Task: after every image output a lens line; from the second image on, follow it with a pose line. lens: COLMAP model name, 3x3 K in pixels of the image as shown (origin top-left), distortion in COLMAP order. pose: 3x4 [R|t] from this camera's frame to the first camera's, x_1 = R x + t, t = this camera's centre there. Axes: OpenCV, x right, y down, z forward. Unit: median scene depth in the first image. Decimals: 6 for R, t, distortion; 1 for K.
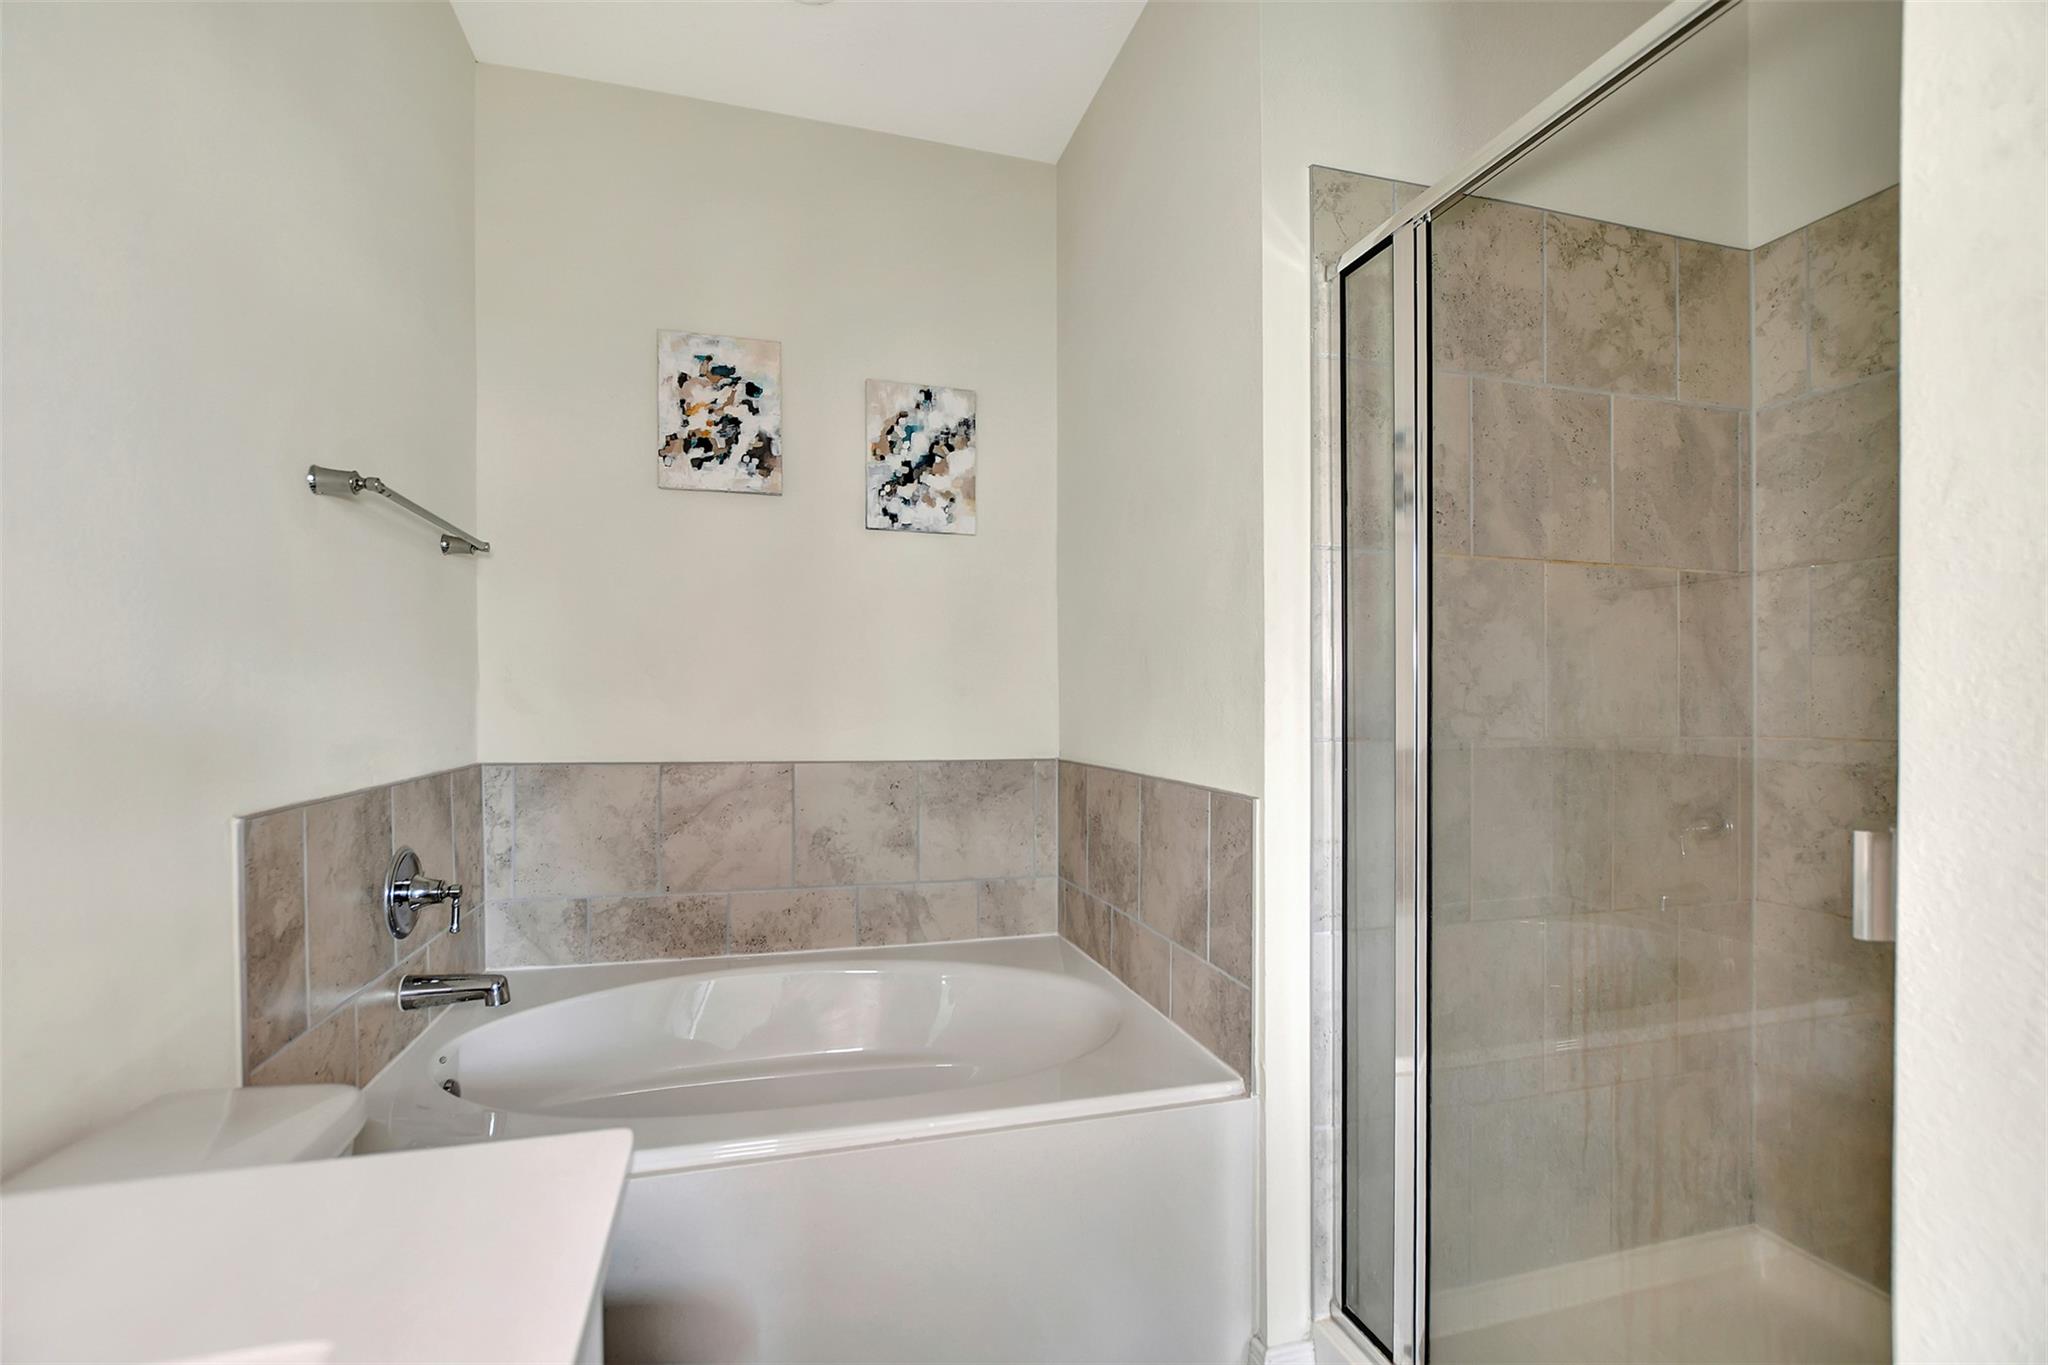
lens RADIAL K [[917.3, 0, 1023.6], [0, 917.3, 706.5], [0, 0, 1]] dist [-0.011581, 0.002597]
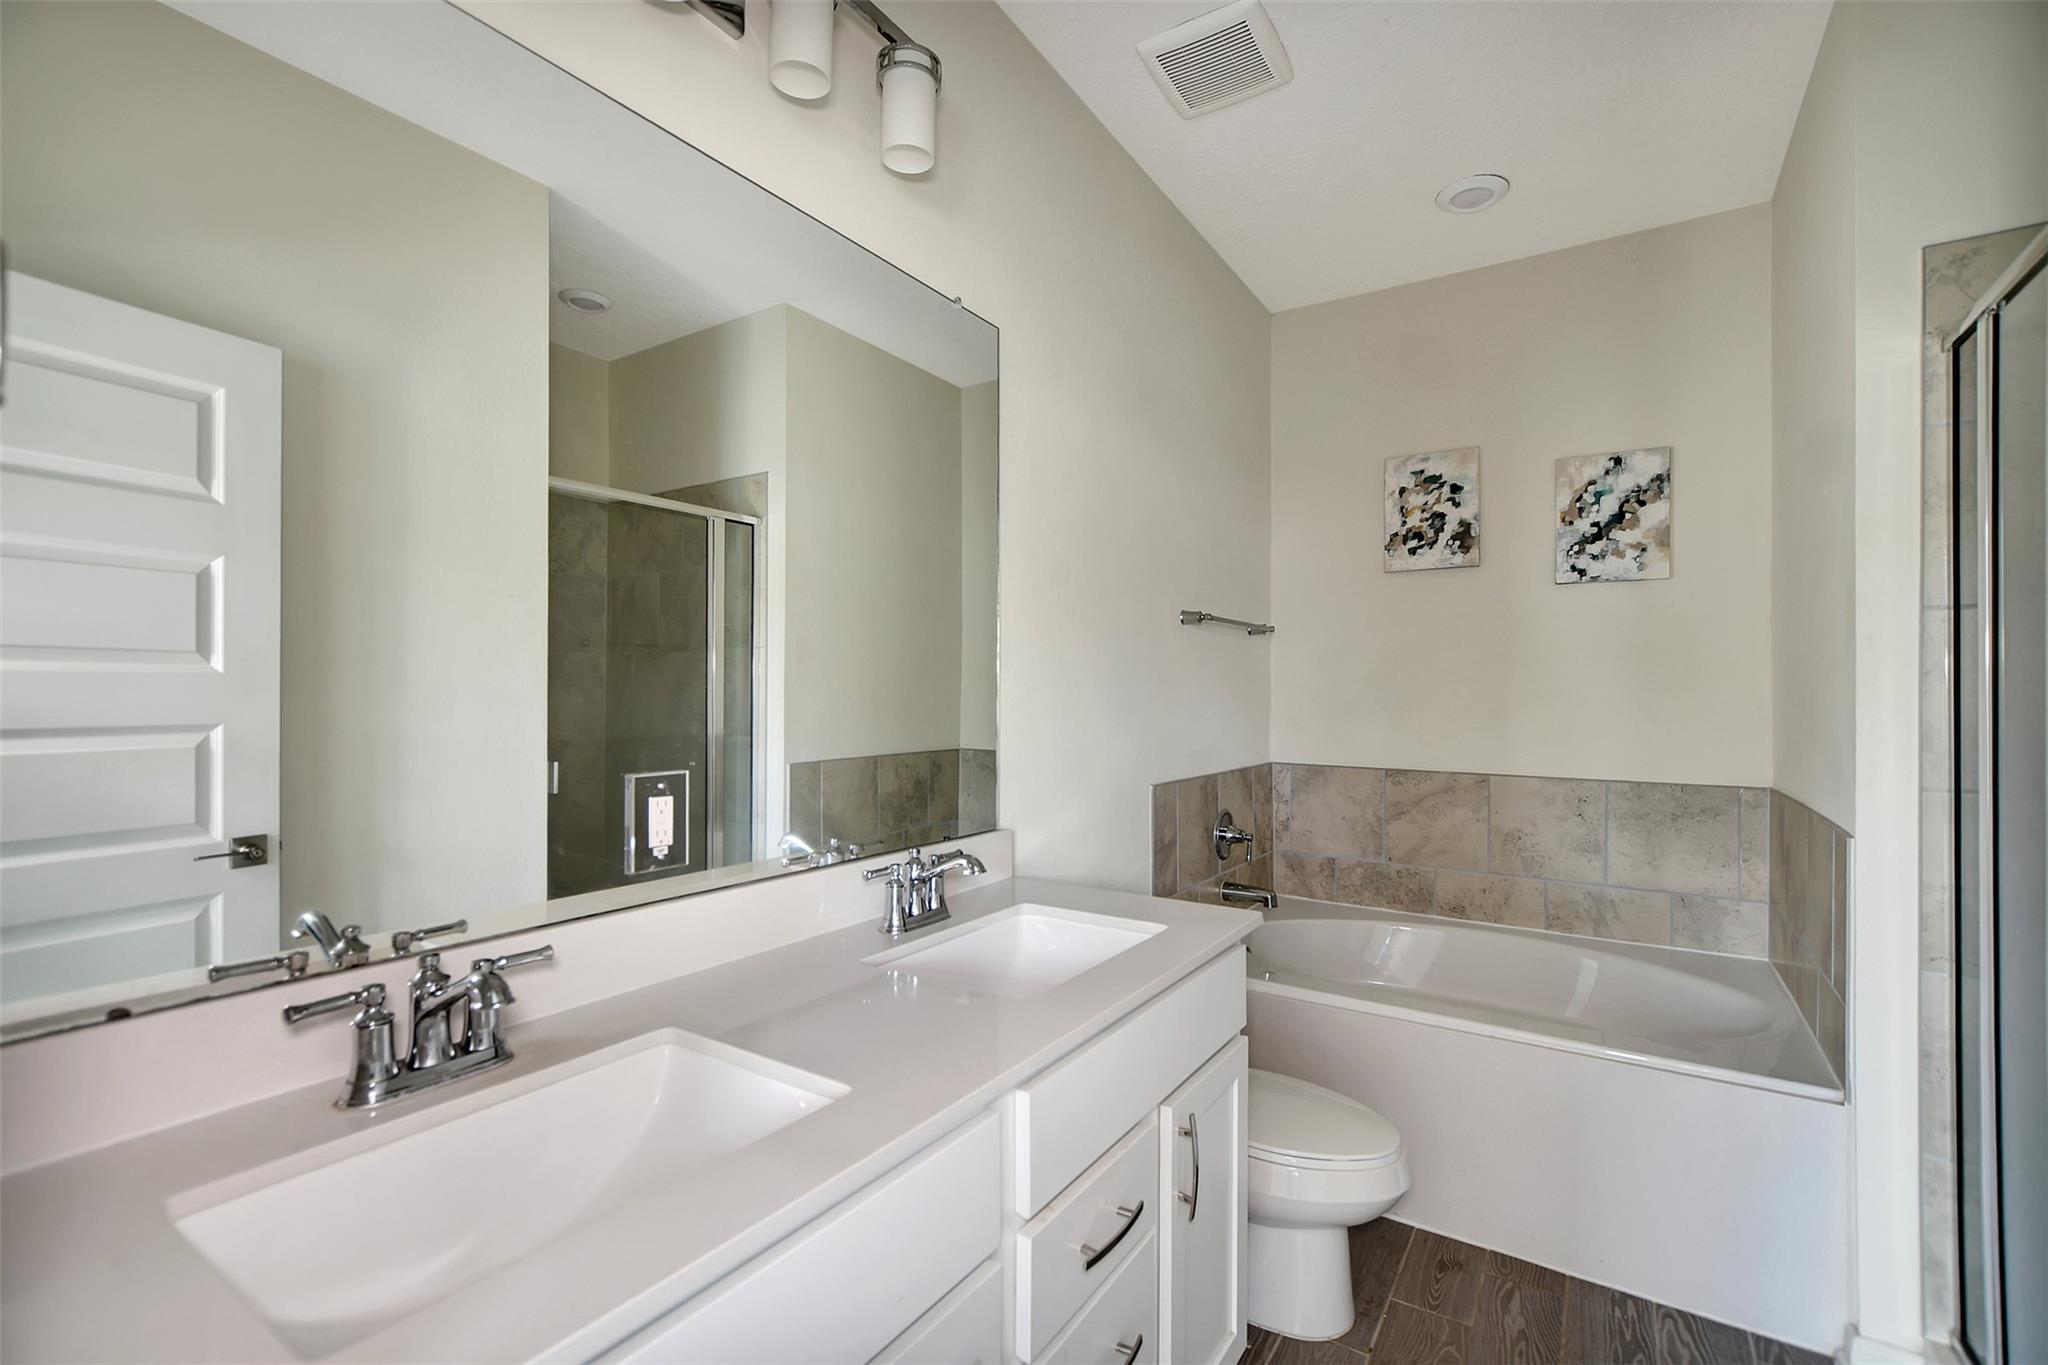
lens RADIAL K [[917.3, 0, 1028.8], [0, 917.3, 671.6], [0, 0, 1]] dist [-0.011581, 0.002597]
pose [[0.659513, -0.015471, -0.751534, 0.297216], [-0.009317, 0.999543, -0.028753, -0.041528], [0.751635, 0.025965, 0.659068, -0.336630]]
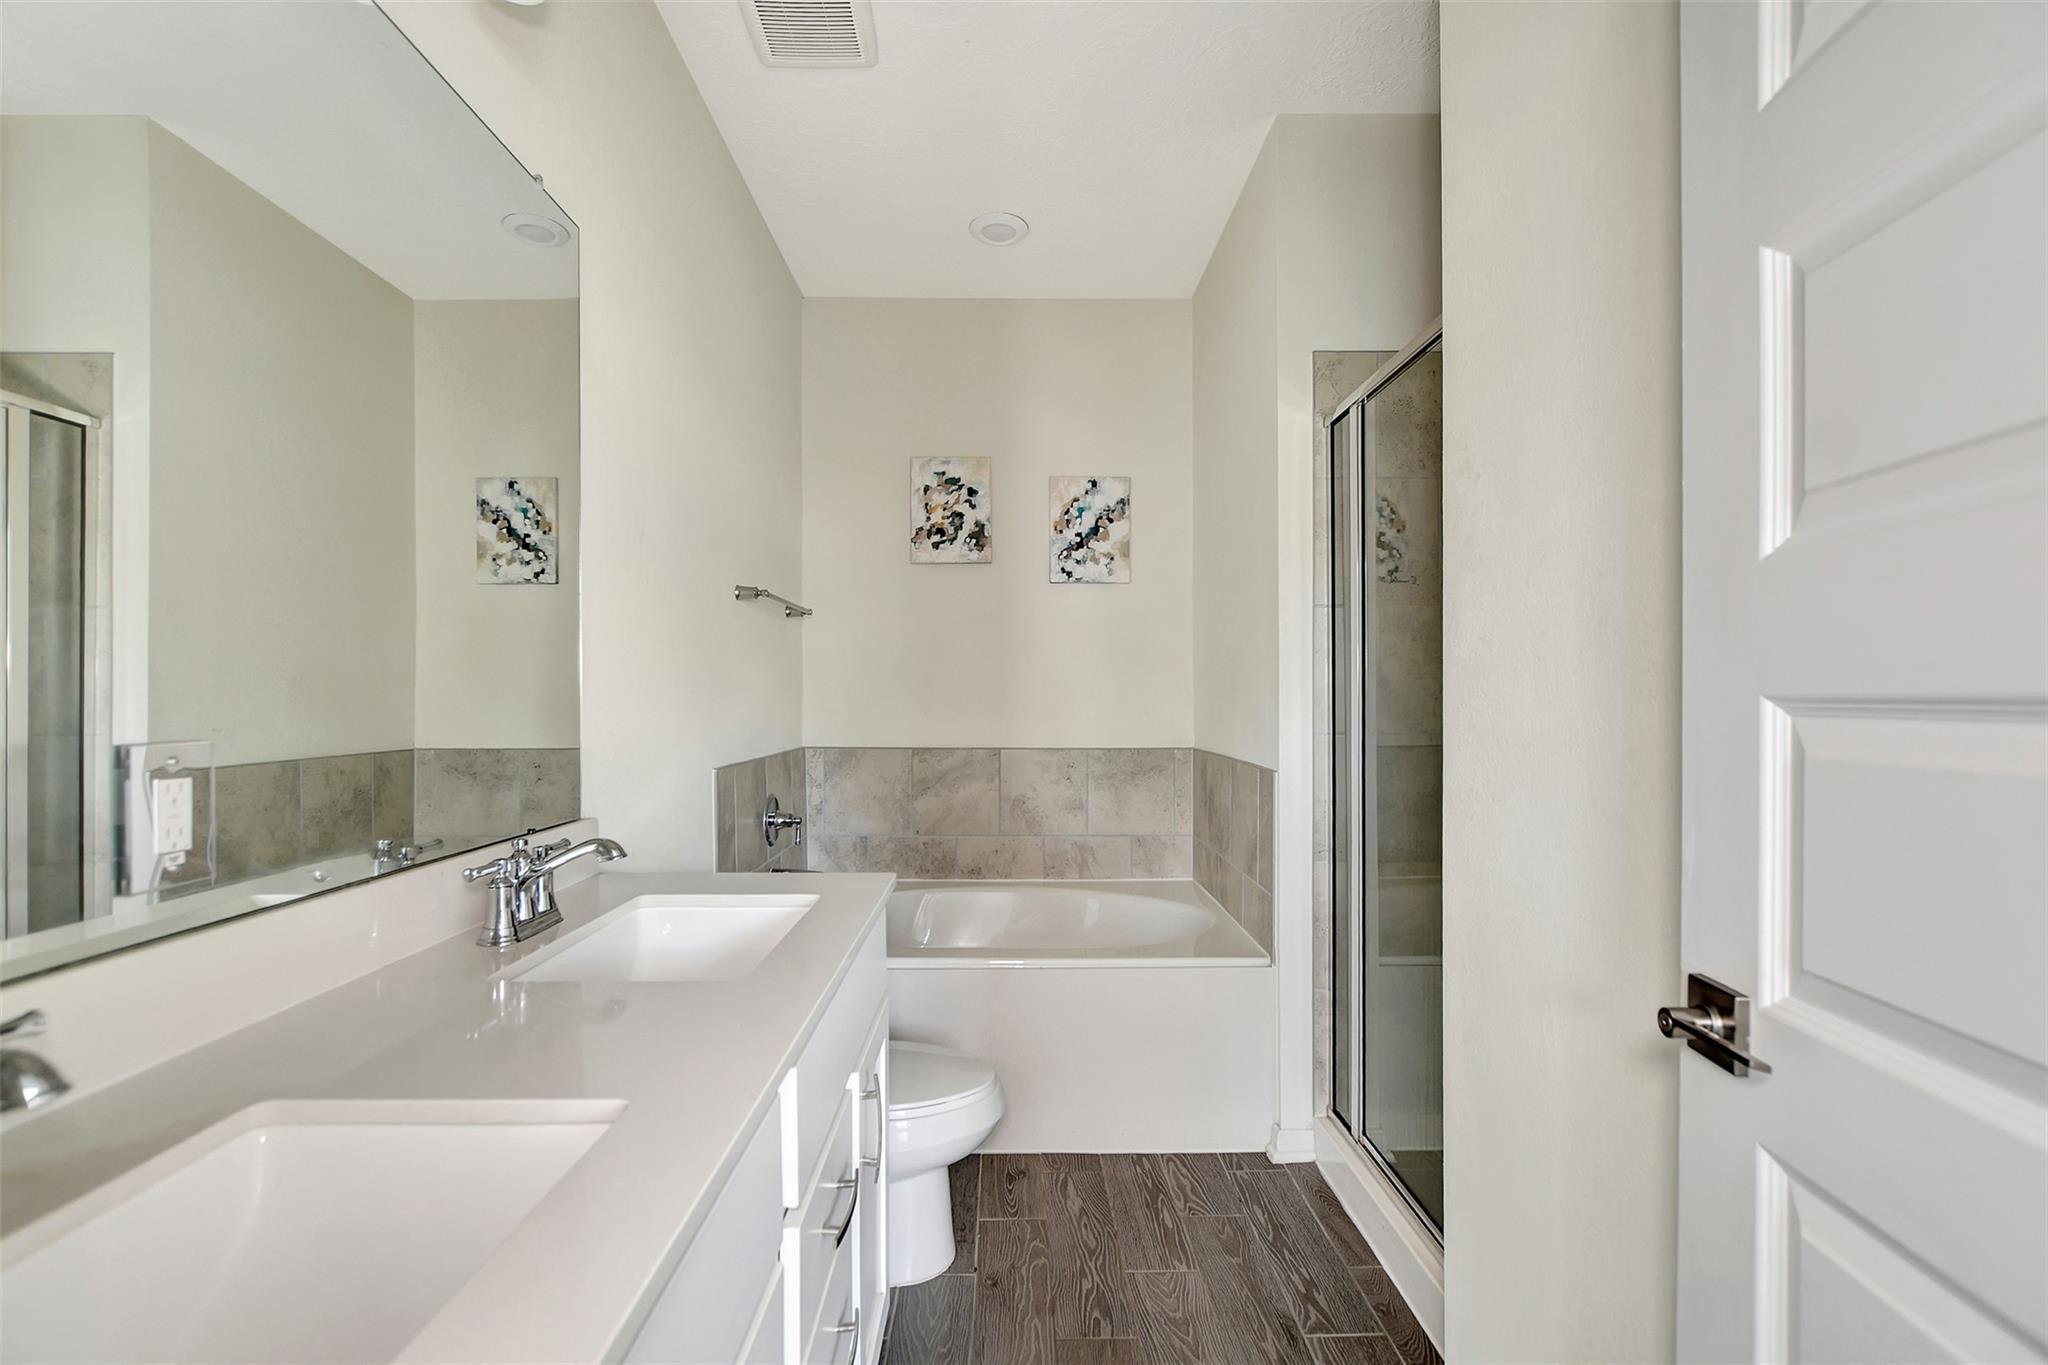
lens RADIAL K [[917.3, 0, 1044.9], [0, 917.3, 679.3], [0, 0, 1]] dist [-0.011581, 0.002597]
pose [[0.970624, -0.011001, -0.240349, 0.172886], [0.005085, 0.999669, -0.025220, -0.011195], [0.240547, 0.023257, 0.970359, -0.401258]]
